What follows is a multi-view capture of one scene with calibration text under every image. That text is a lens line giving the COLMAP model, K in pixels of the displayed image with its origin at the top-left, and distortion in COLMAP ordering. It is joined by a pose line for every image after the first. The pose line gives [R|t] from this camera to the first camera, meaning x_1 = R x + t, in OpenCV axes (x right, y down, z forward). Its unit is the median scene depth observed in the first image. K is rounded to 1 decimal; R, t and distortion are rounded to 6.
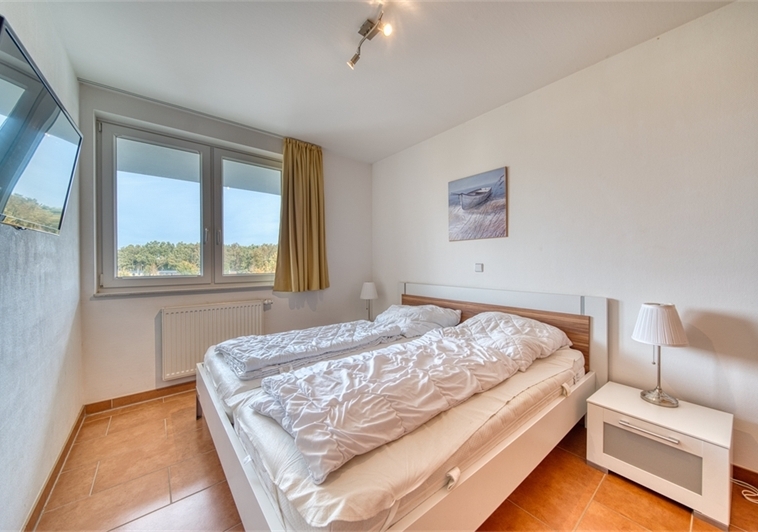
lens RADIAL K [[281.5, 0, 380.0], [0, 281.5, 266.2], [0, 0, 1]] dist [0.003352, 0.000625]
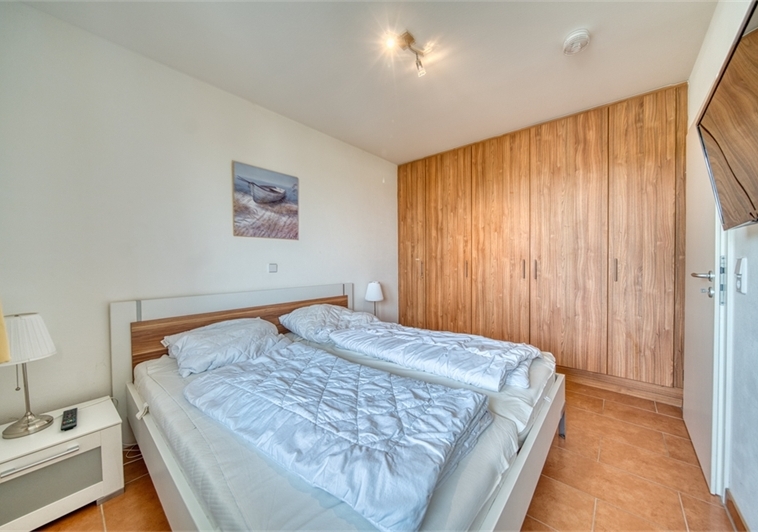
lens RADIAL K [[281.5, 0, 380.1], [0, 281.5, 264.3], [0, 0, 1]] dist [0.003352, 0.000625]
pose [[-0.168980, -0.002345, 0.985617, -0.656939], [0.020041, 0.999782, 0.005815, -0.004927], [-0.985416, 0.020735, -0.168896, 0.794310]]
